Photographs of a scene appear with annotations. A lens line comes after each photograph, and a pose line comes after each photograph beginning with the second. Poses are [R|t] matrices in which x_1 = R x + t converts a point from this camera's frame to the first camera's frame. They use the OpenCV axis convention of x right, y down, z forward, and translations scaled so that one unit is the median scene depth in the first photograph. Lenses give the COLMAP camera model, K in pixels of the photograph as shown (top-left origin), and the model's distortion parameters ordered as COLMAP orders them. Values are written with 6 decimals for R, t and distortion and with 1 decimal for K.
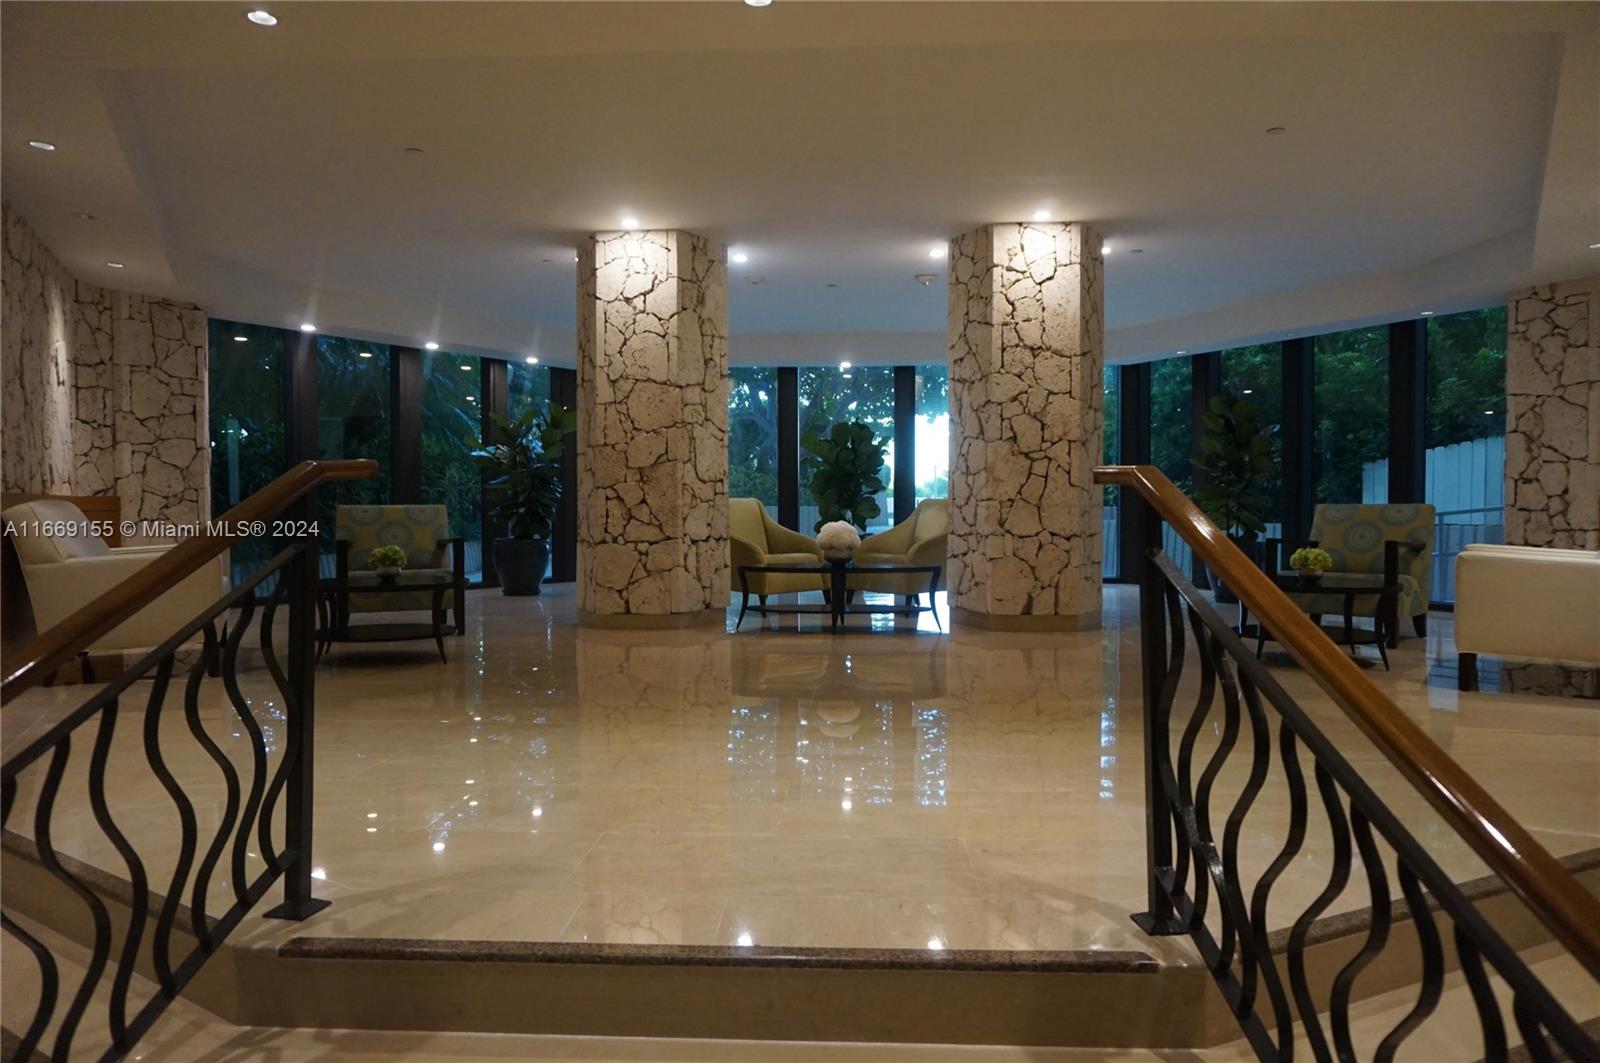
lens RADIAL K [[1074.7, 0, 785.8], [0, 1074.7, 531.3], [0, 0, 1]] dist [-0.047892, 0.026680]
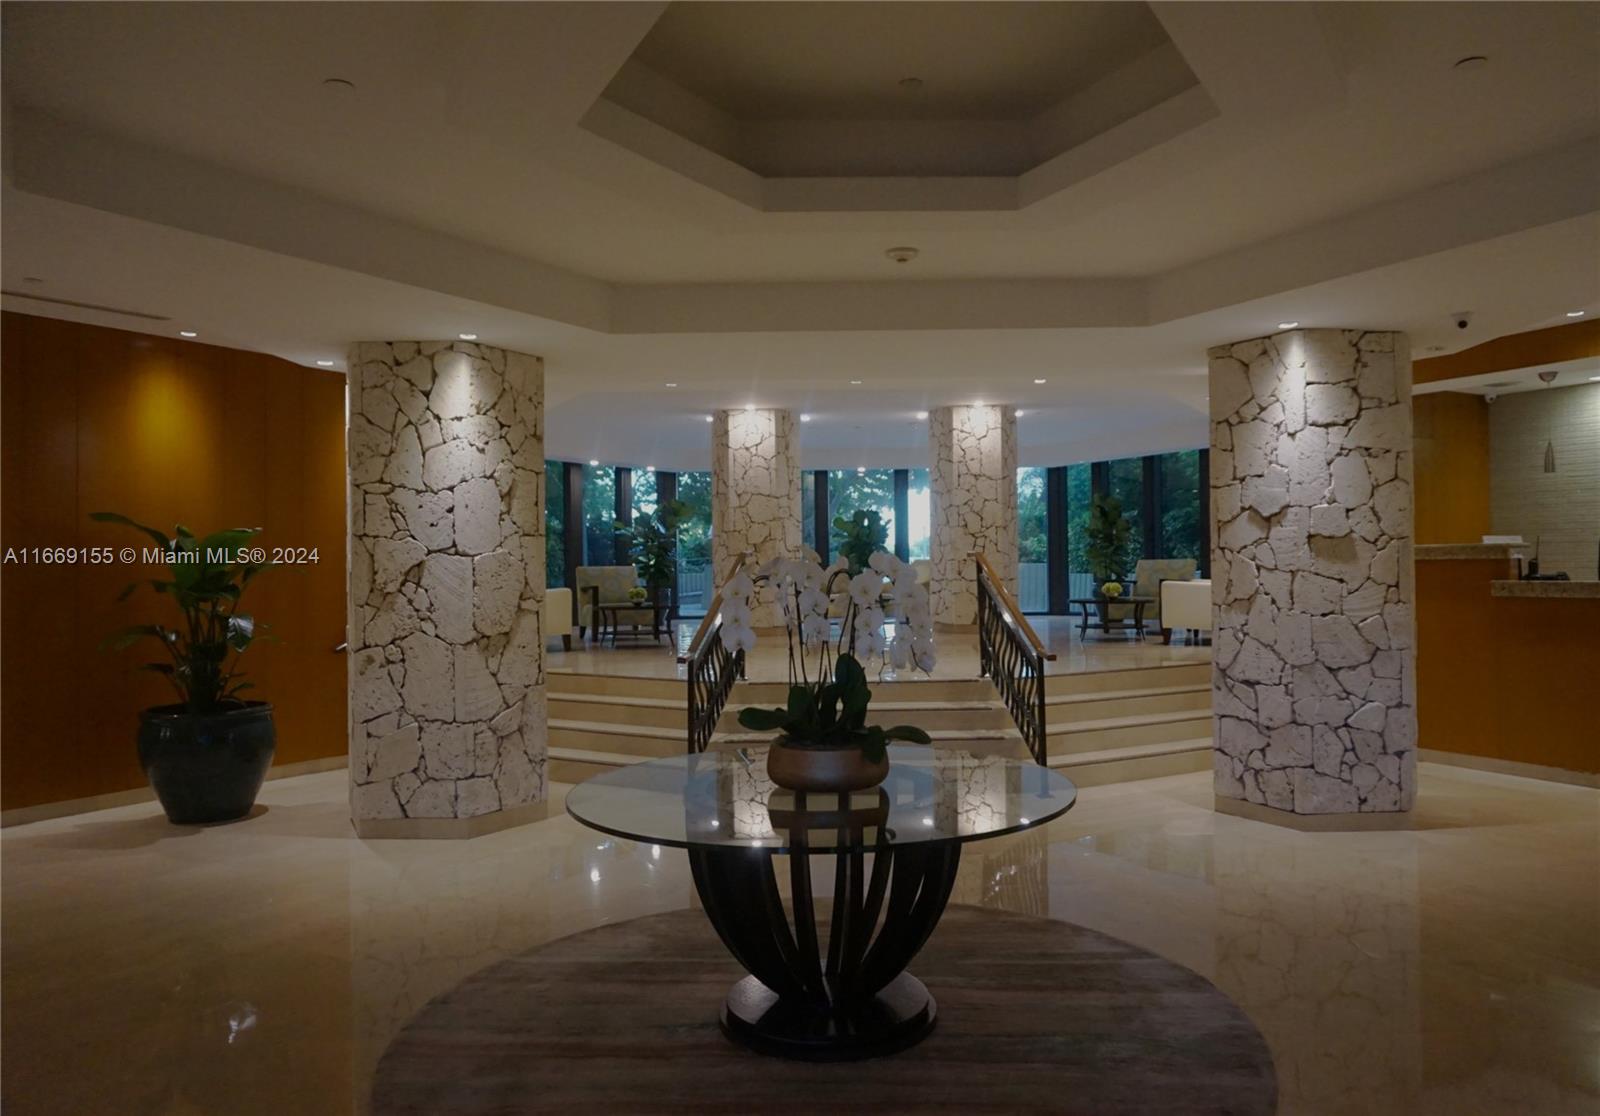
lens RADIAL K [[1129.9, 0, 816.0], [0, 1129.9, 561.4], [0, 0, 1]] dist [-0.037240, -0.000459]
pose [[0.999085, -0.009848, 0.041613, -0.112713], [0.011003, 0.999558, -0.027617, 0.021773], [-0.041323, 0.028050, 0.998752, -0.847529]]
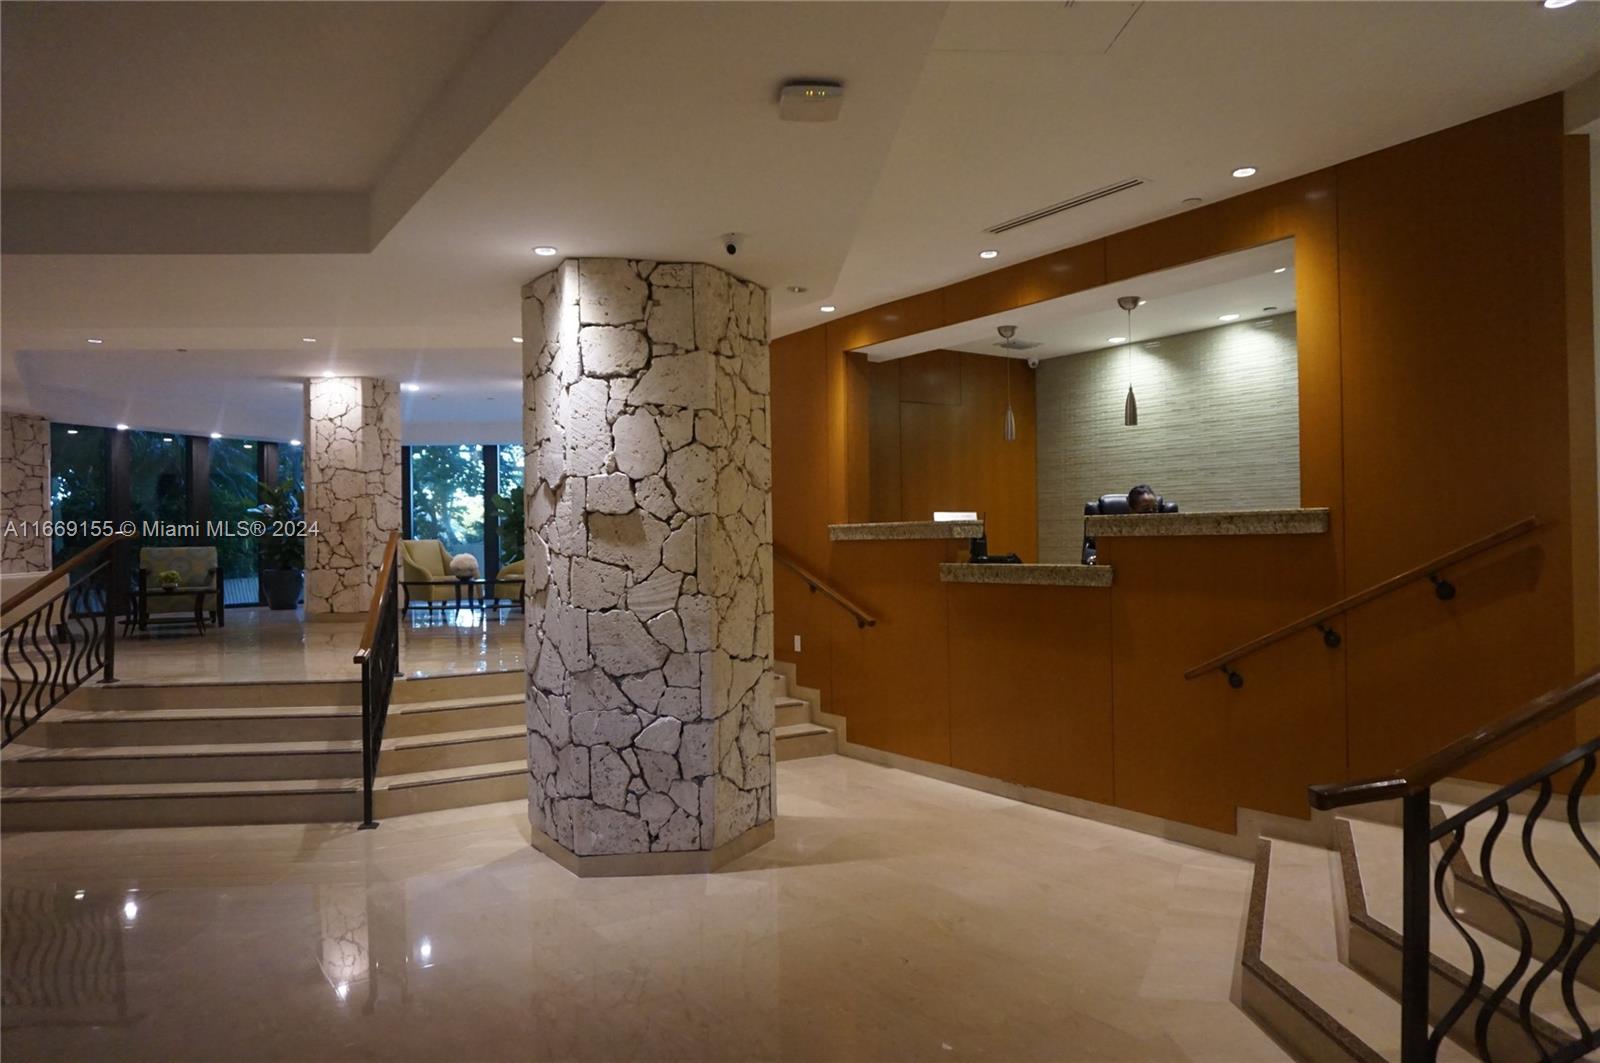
lens RADIAL K [[1074.7, 0, 792.7], [0, 1074.7, 533.8], [0, 0, 1]] dist [-0.047892, 0.026680]
pose [[0.990758, -0.012140, 0.135099, 0.325027], [0.016387, 0.999404, -0.030369, 0.018256], [-0.134650, 0.032302, 0.990367, -0.687626]]
